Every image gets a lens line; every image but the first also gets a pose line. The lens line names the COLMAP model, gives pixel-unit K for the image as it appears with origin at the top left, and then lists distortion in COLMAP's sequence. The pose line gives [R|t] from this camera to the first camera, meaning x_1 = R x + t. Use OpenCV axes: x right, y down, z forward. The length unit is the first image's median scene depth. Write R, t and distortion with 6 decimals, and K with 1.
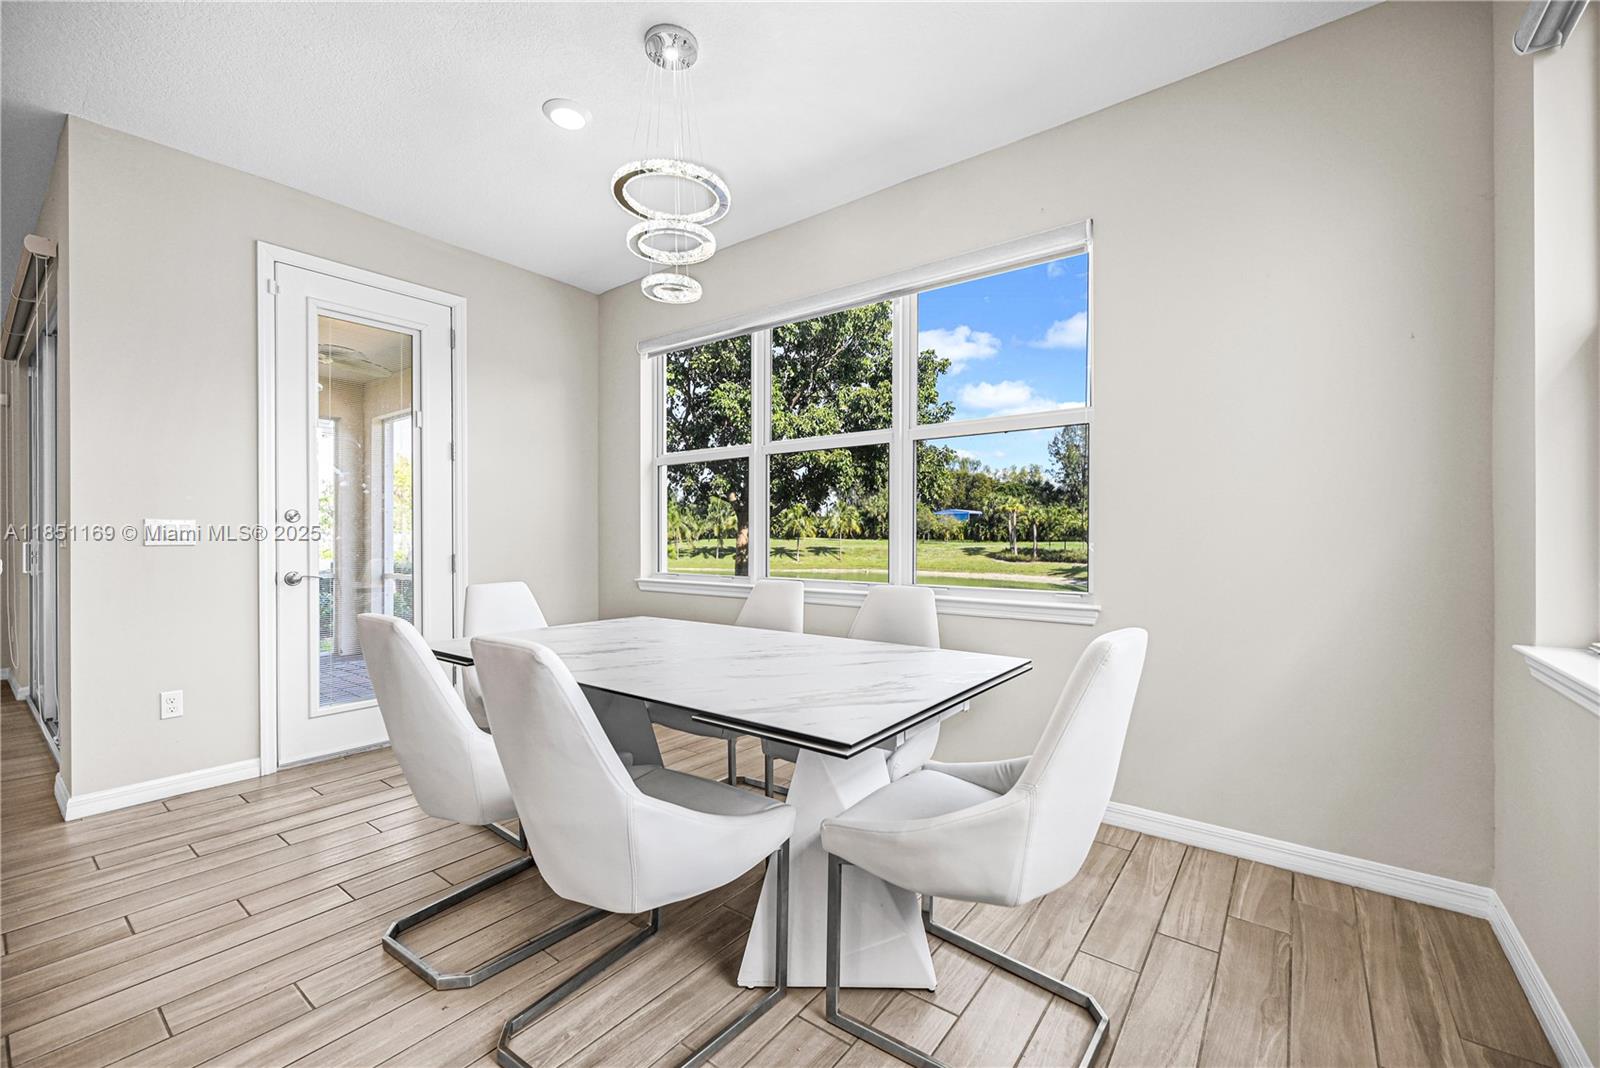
lens RADIAL K [[645.2, 0, 801.3], [0, 645.2, 538.4], [0, 0, 1]] dist [-0.007042, 0.001532]
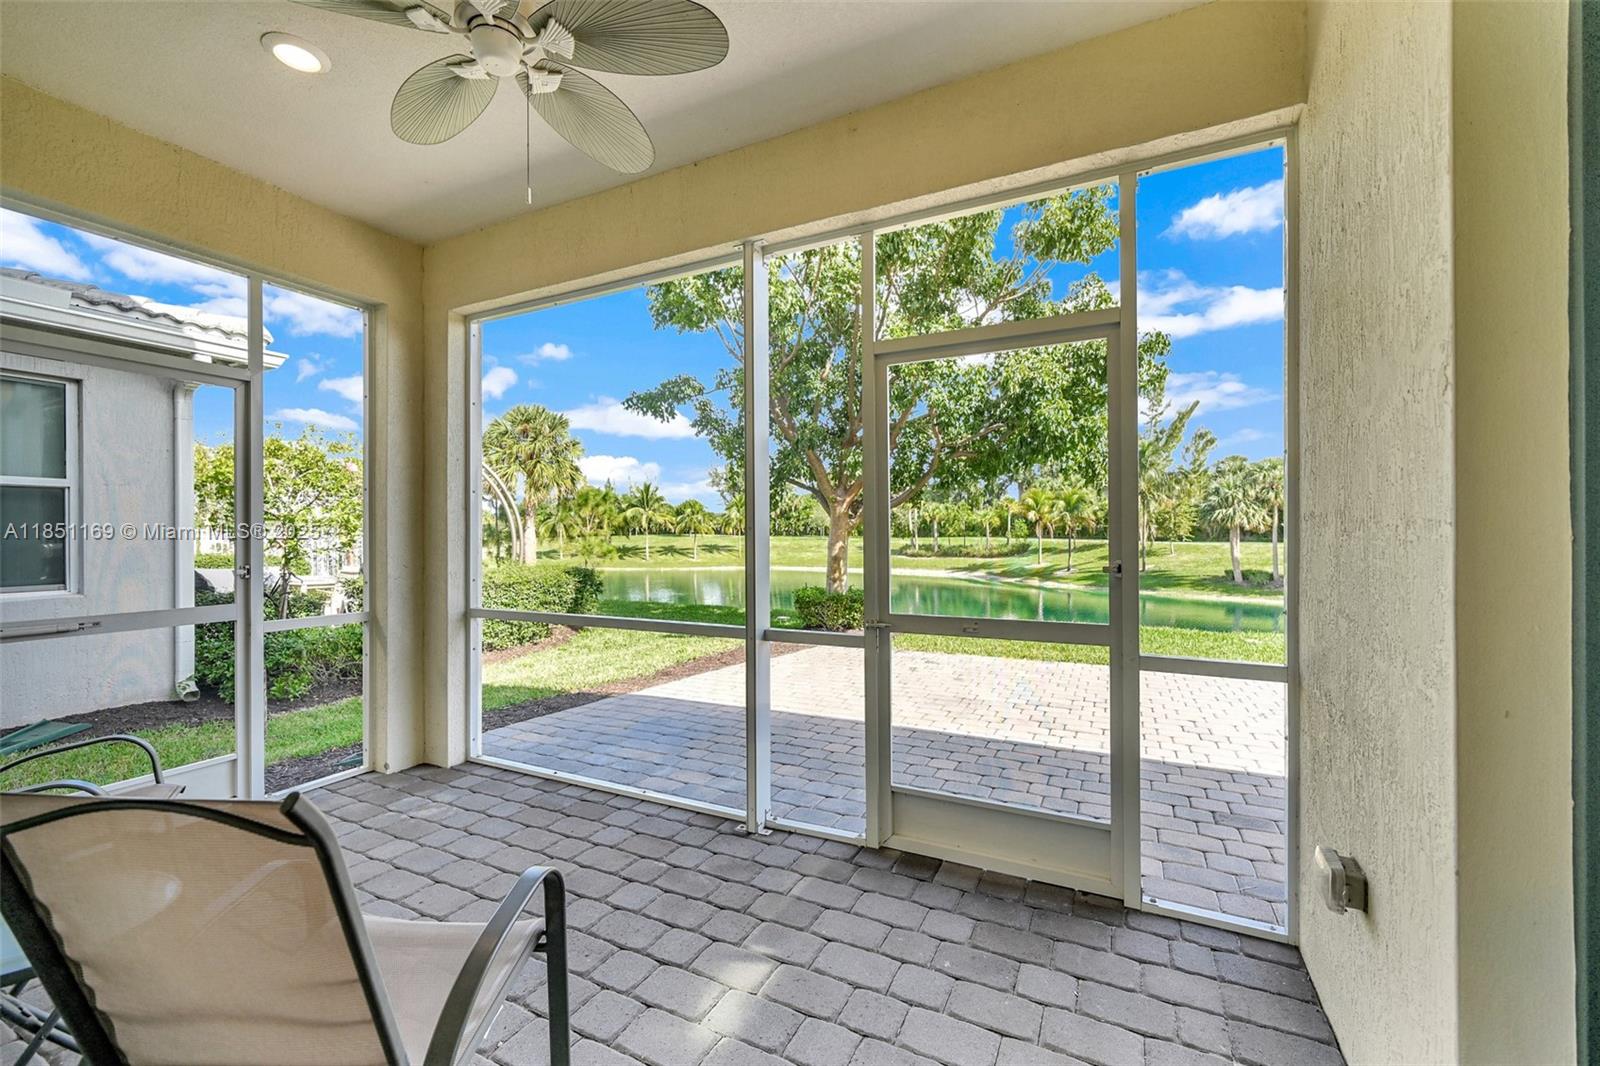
lens RADIAL K [[645.2, 0, 806.3], [0, 645.2, 530.0], [0, 0, 1]] dist [-0.007042, 0.001532]
pose [[0.979280, -0.003657, 0.202478, -0.045389], [0.005265, 0.999959, -0.007403, -0.000311], [-0.202442, 0.008316, 0.979259, 0.040152]]
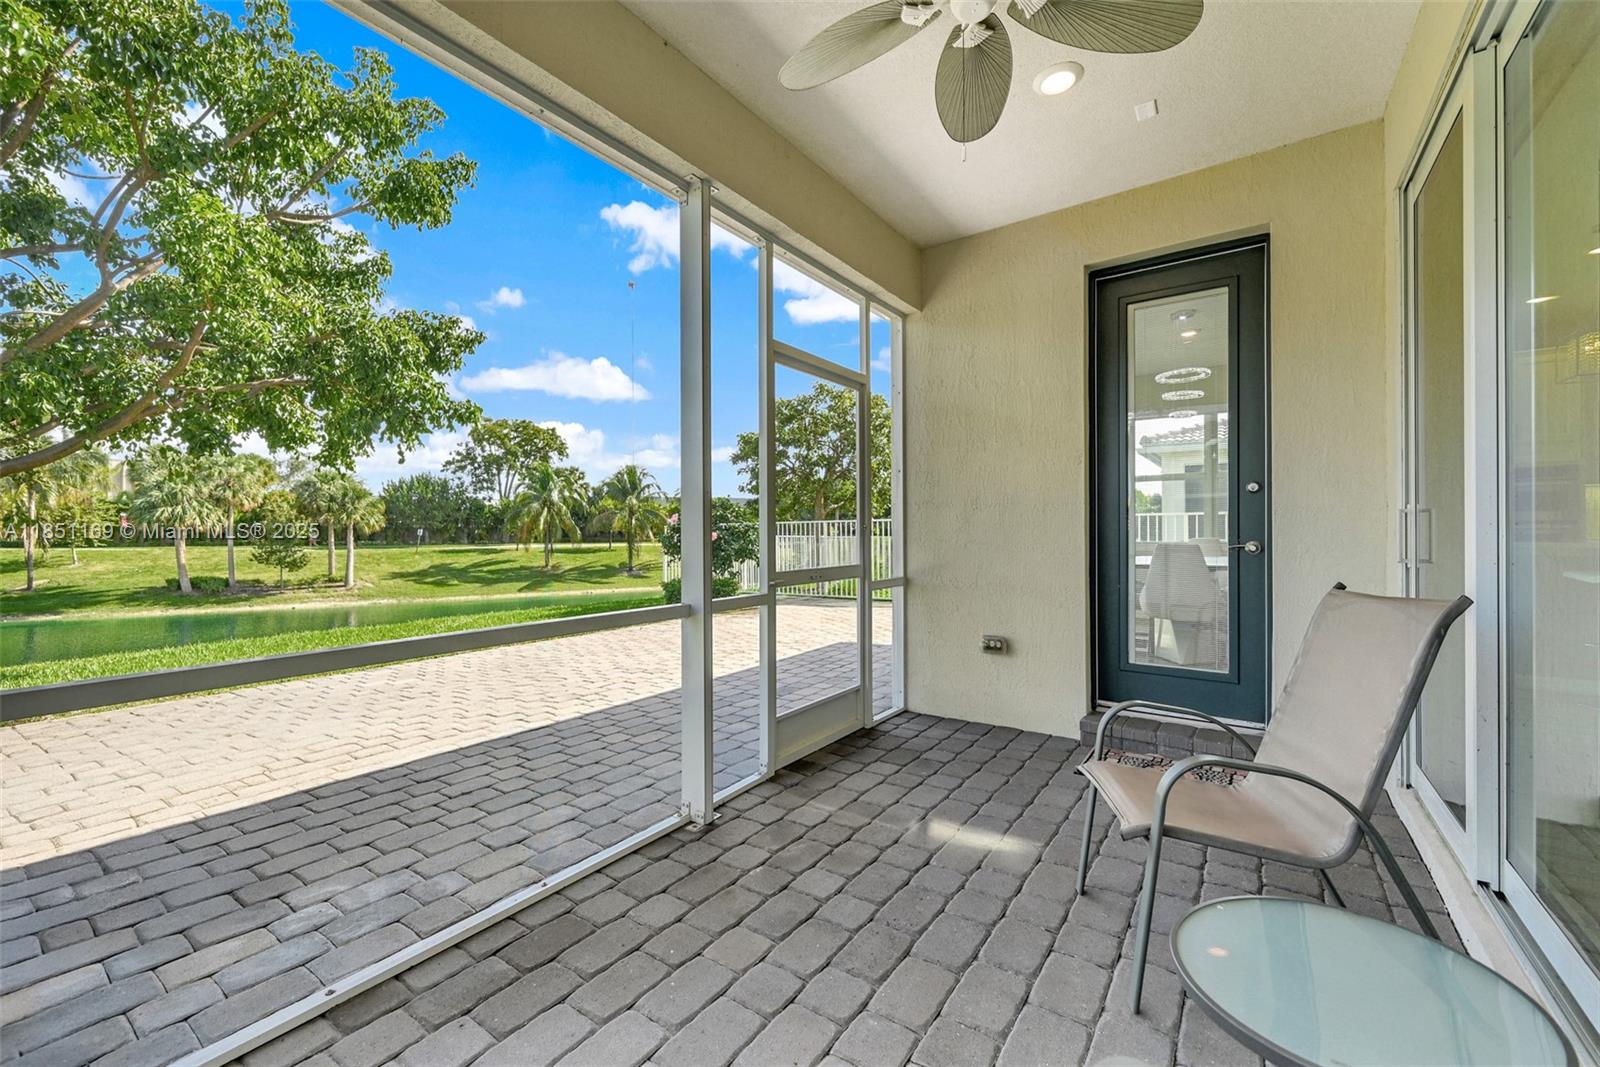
lens RADIAL K [[645.2, 0, 805.1], [0, 645.2, 534.9], [0, 0, 1]] dist [-0.007042, 0.001532]
pose [[-0.049756, -0.004903, 0.998749, -0.076425], [0.008341, 0.999951, 0.005324, 0.001357], [-0.998727, 0.008596, -0.049713, 0.074714]]
